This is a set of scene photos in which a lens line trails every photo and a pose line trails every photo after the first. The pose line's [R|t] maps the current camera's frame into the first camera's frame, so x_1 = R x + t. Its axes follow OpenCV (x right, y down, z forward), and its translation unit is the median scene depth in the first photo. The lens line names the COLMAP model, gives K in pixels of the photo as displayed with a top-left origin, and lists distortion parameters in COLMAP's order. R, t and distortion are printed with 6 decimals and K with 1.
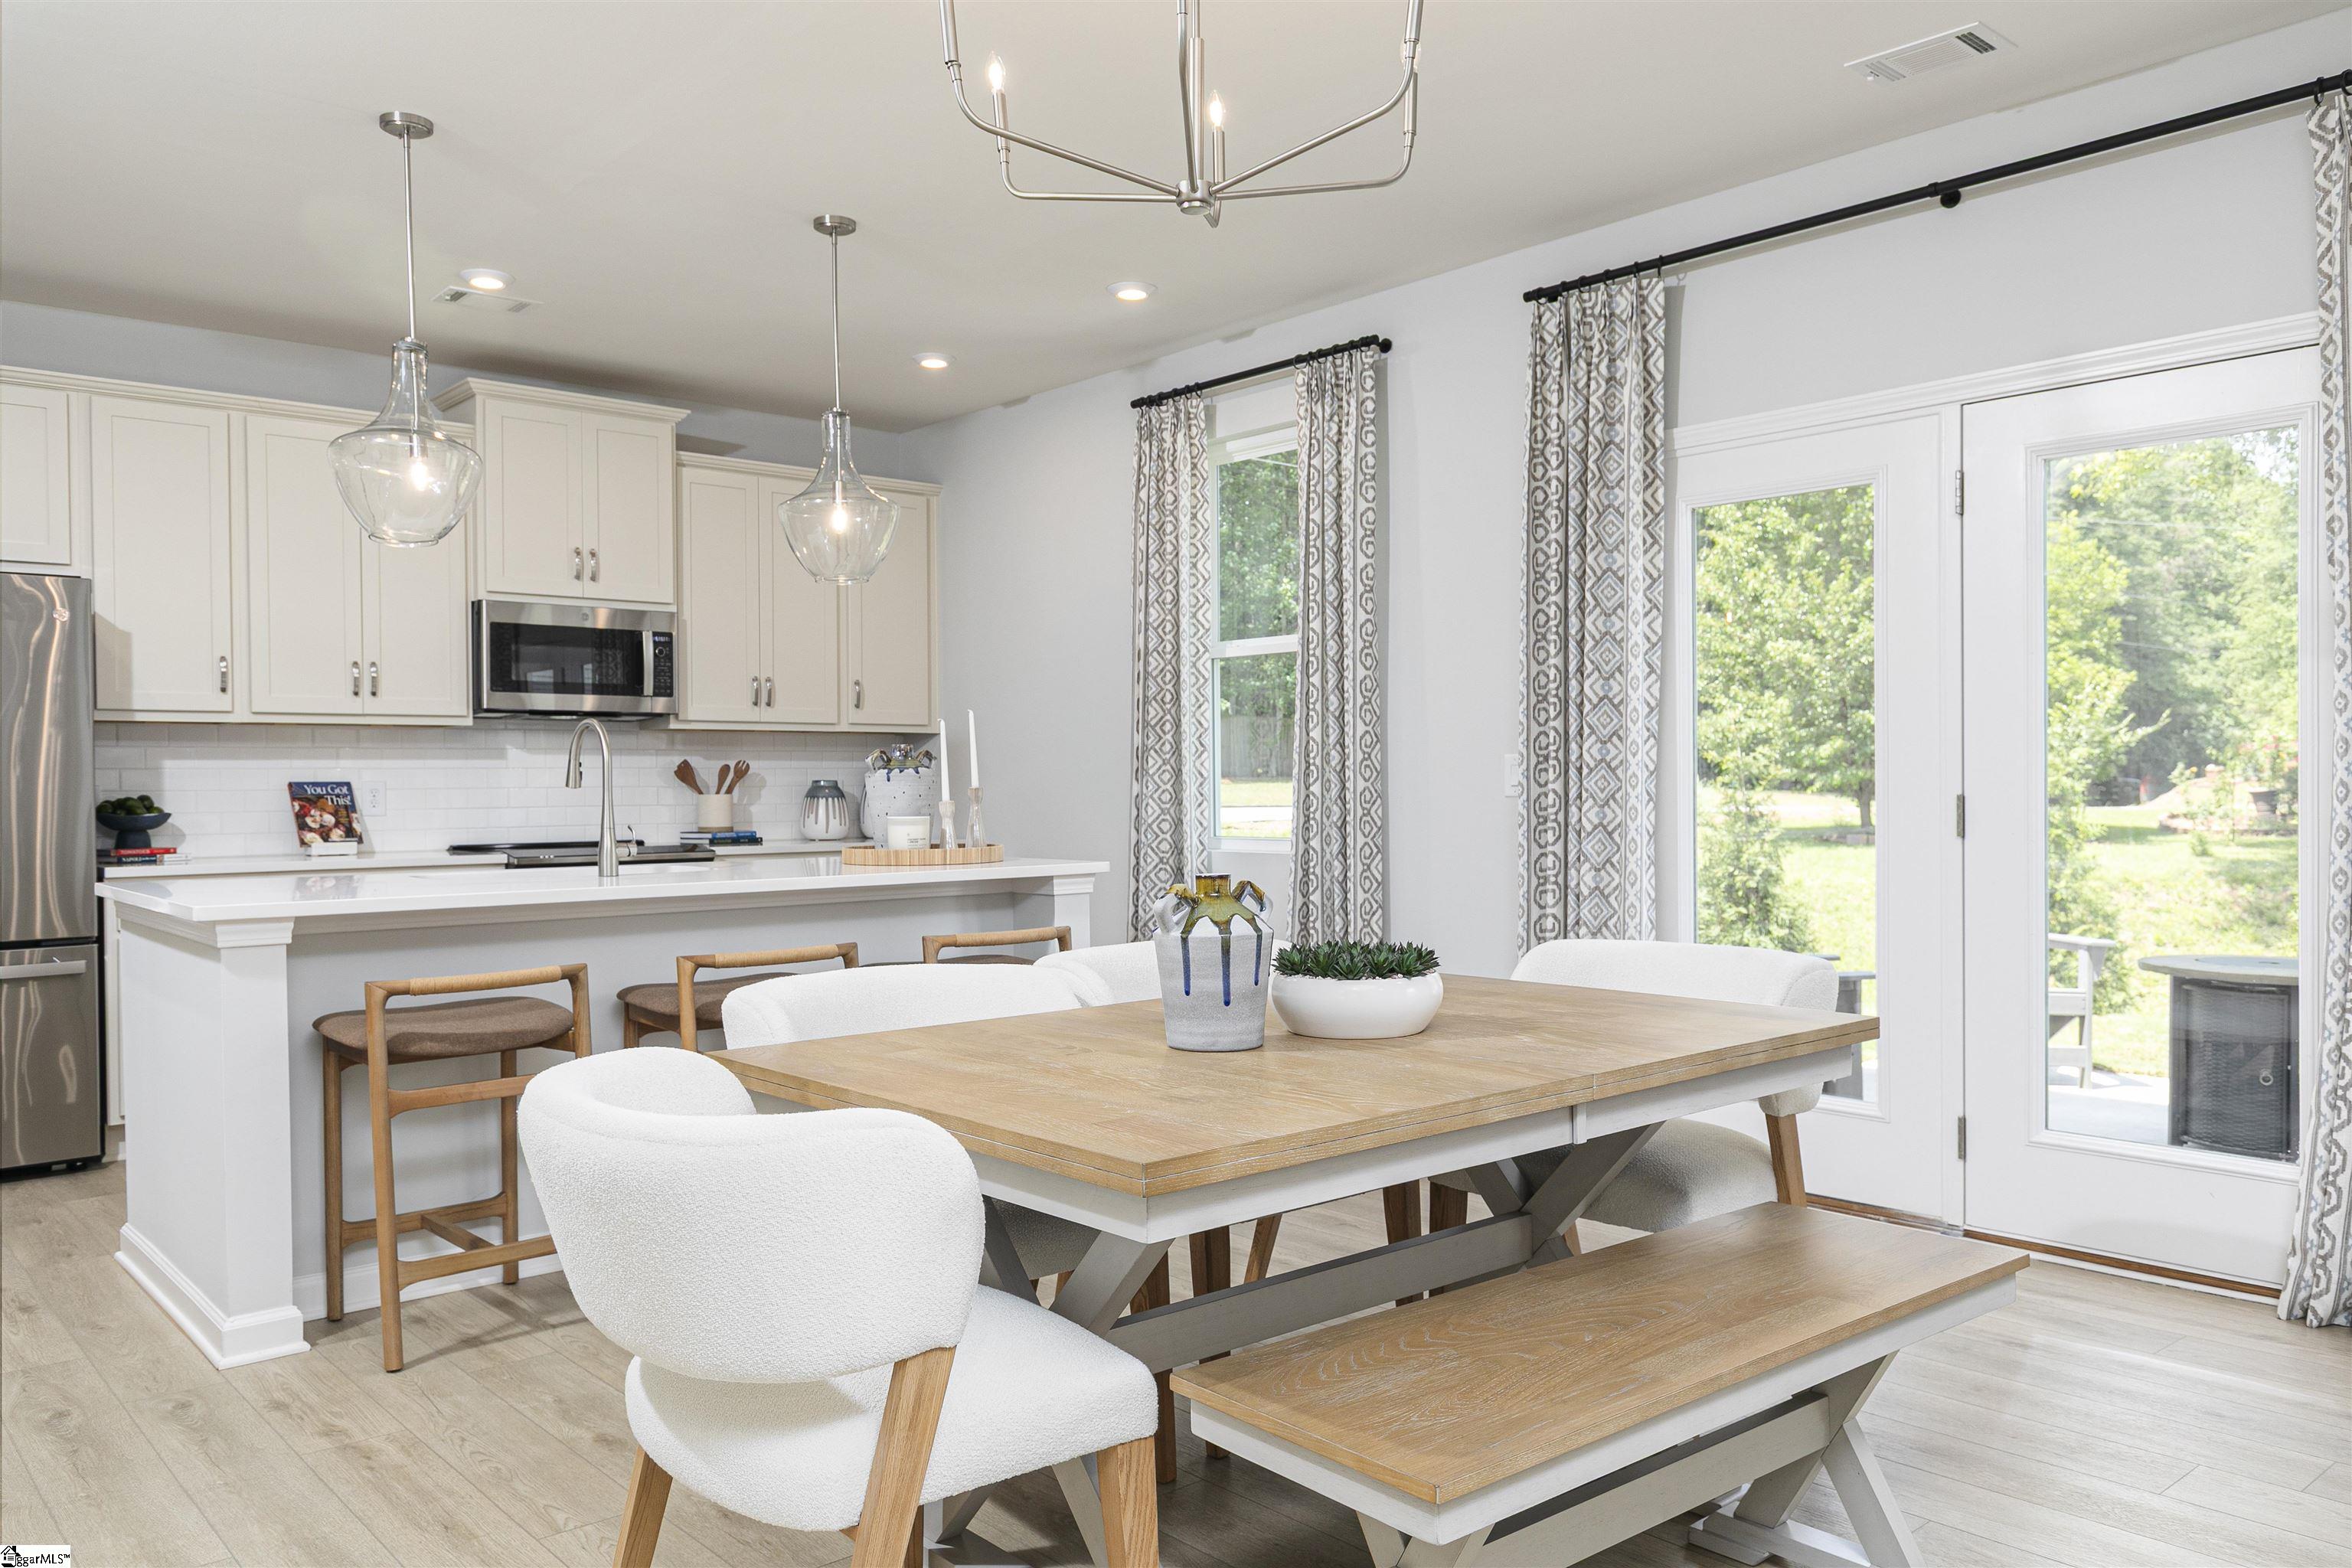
lens RADIAL K [[1737.4, 0, 1165.1], [0, 1737.4, 772.2], [0, 0, 1]] dist [0.001421, -0.001093]
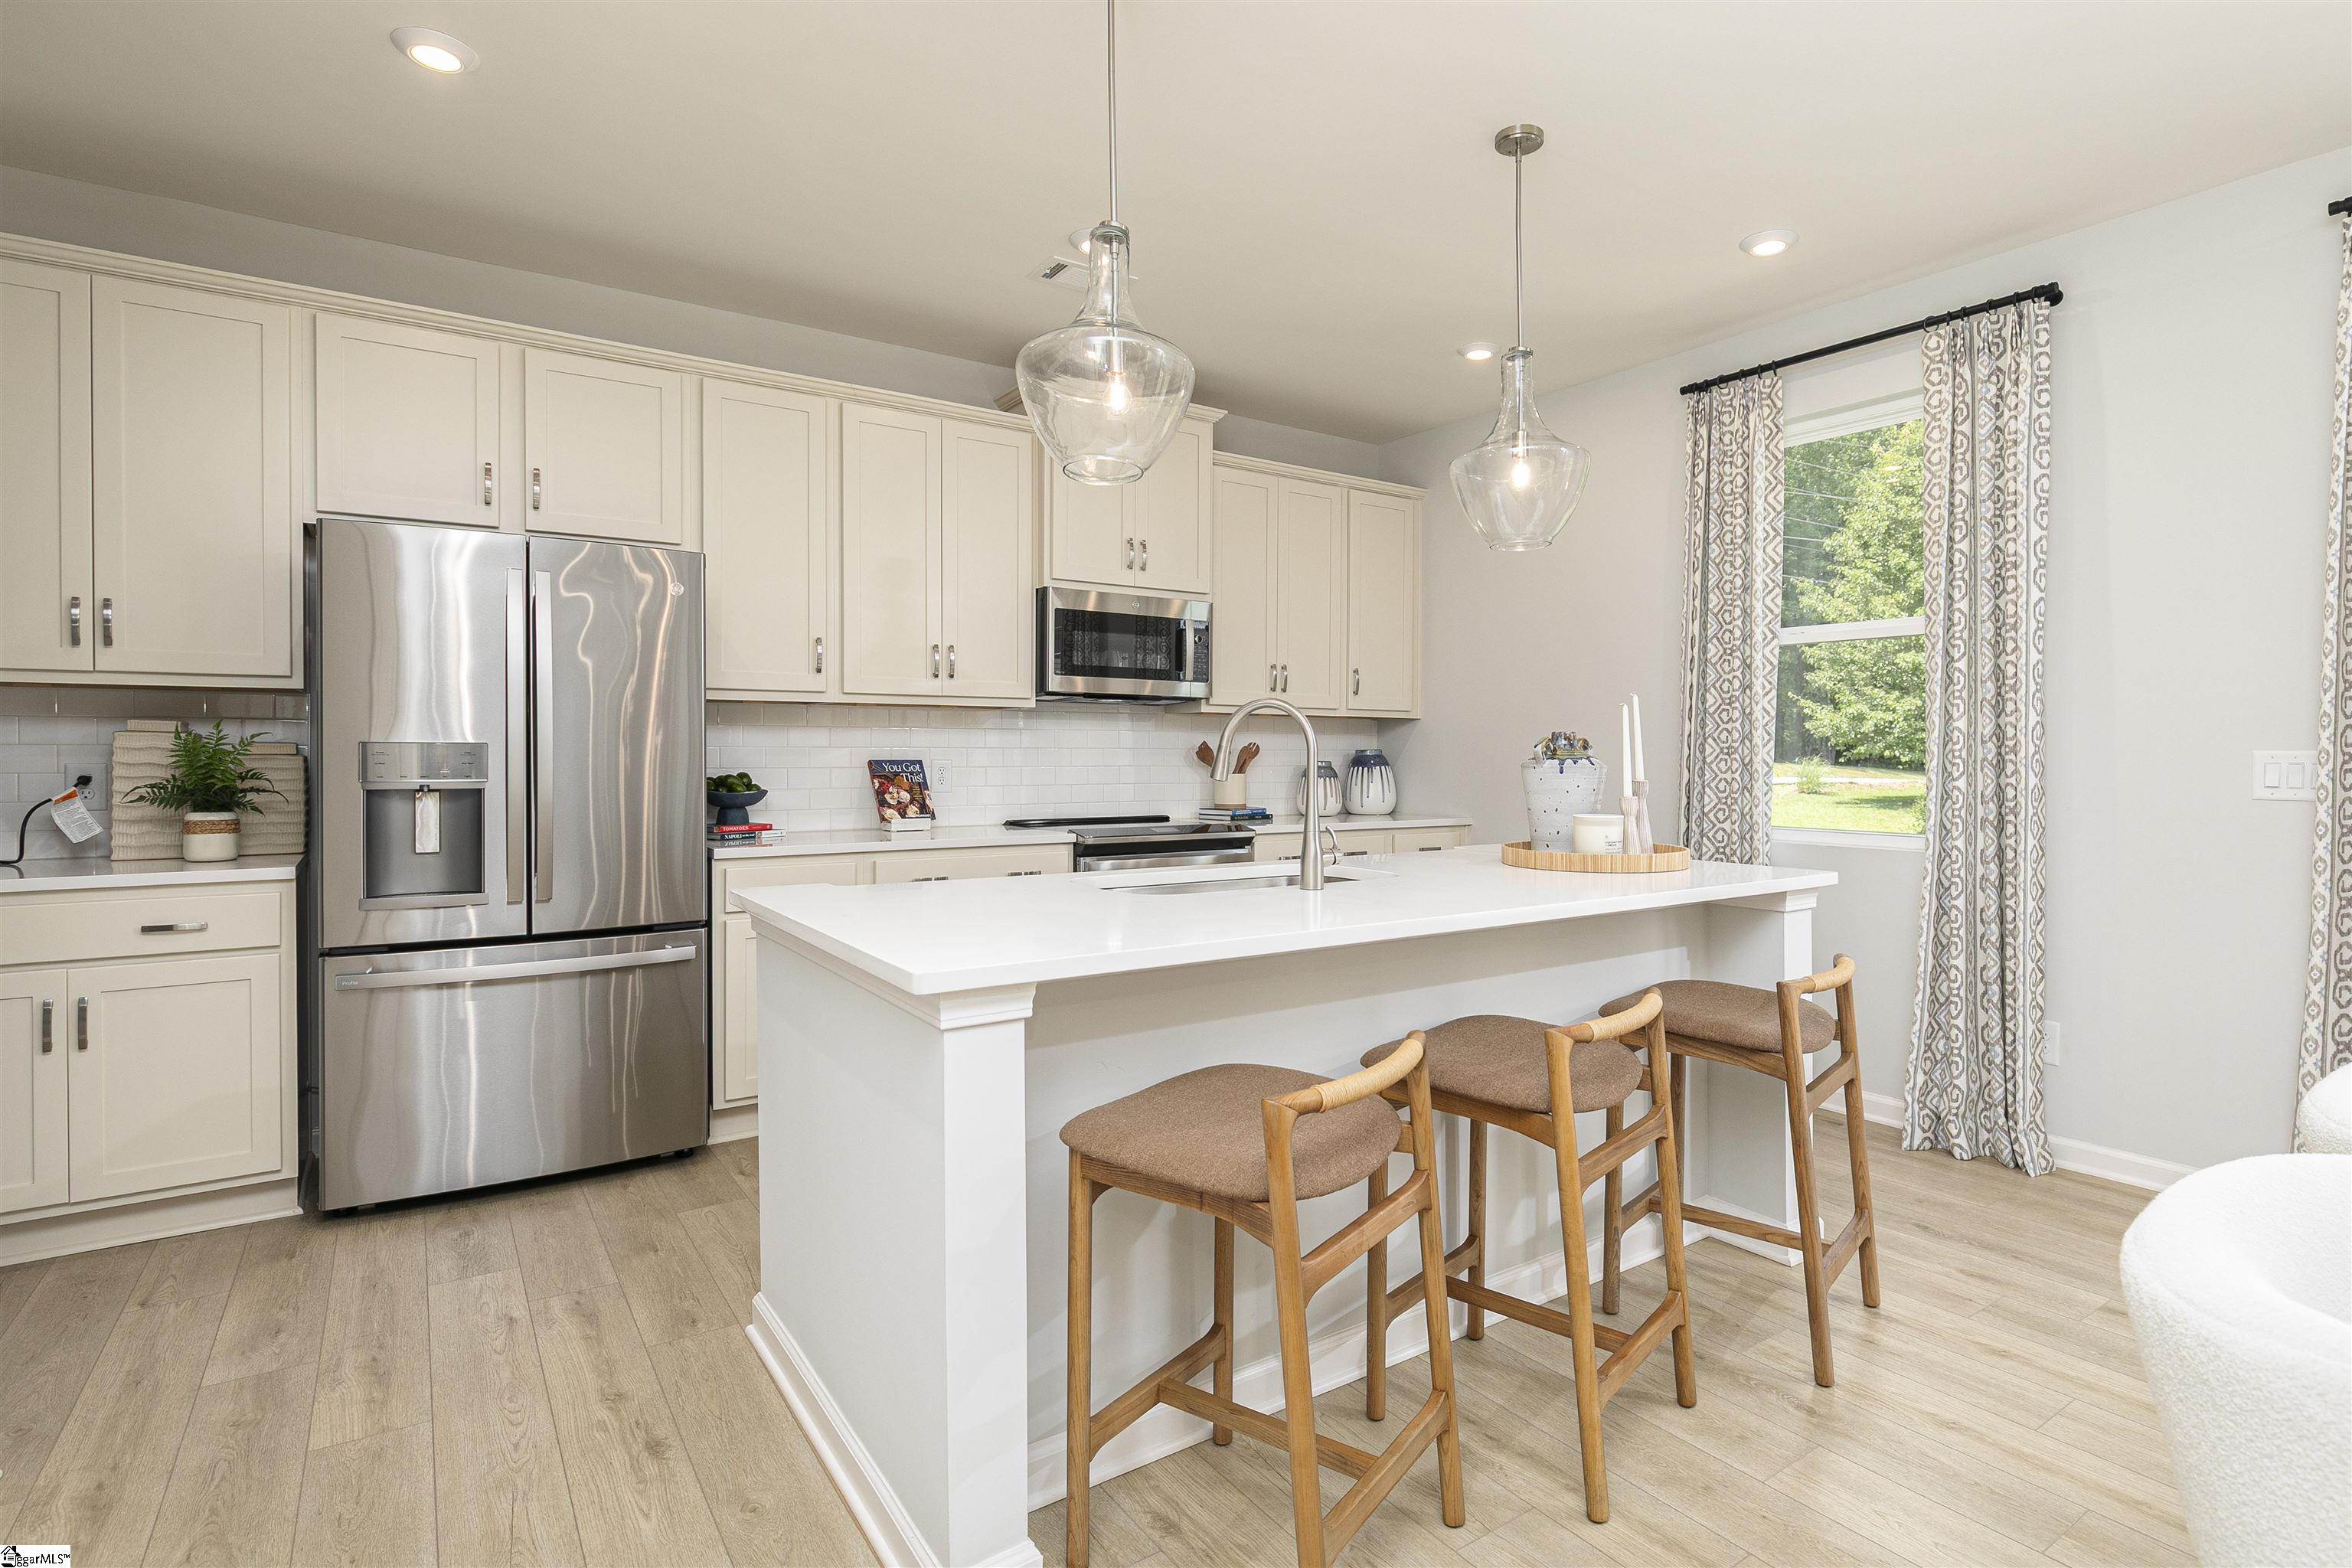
lens RADIAL K [[1183.1, 0, 1223.3], [0, 1183.1, 745.1], [0, 0, 1]] dist [0.005163, -0.000638]
pose [[0.994997, 0.011261, -0.099270, -0.220305], [-0.011101, 0.999936, 0.002162, -0.007343], [0.099288, -0.001050, 0.995058, 0.310175]]
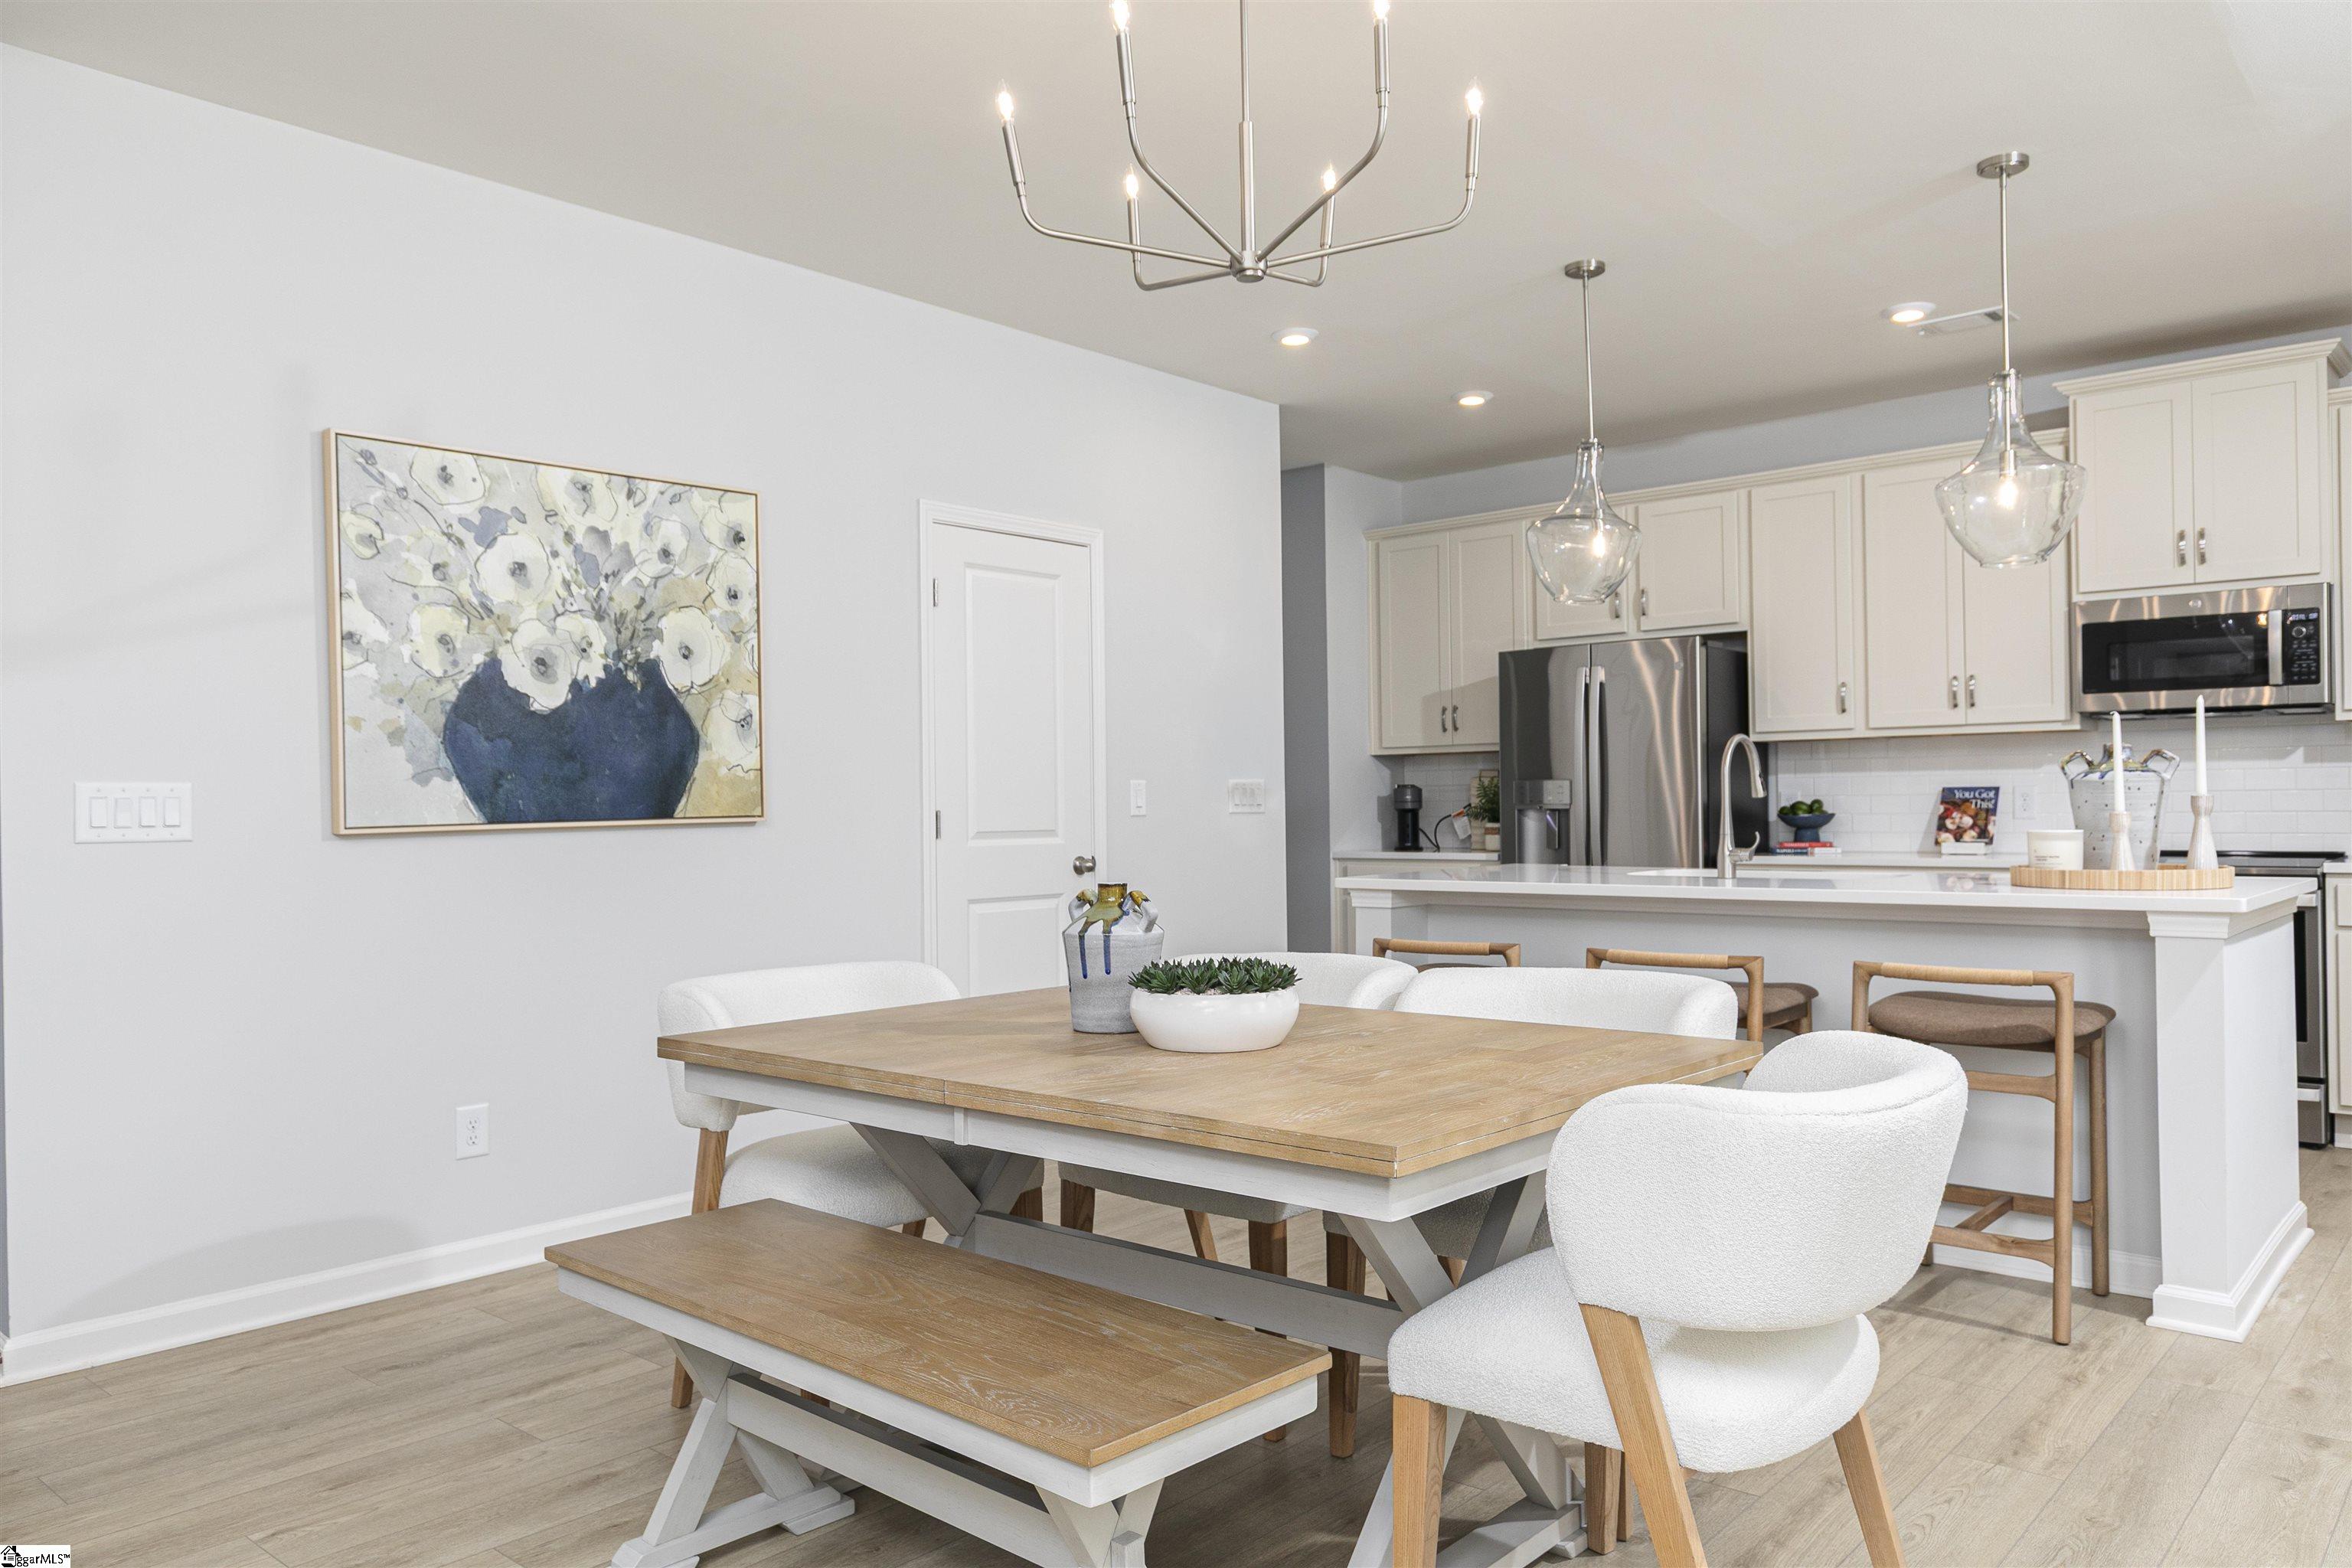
lens RADIAL K [[1607.0, 0, 1175.6], [0, 1607.0, 795.6], [0, 0, 1]] dist [0.003046, -0.006072]
pose [[0.121763, 0.000034, -0.992559, 0.463203], [0.015028, 0.999885, 0.001877, 0.001477], [0.992445, -0.015145, 0.121749, 0.383907]]
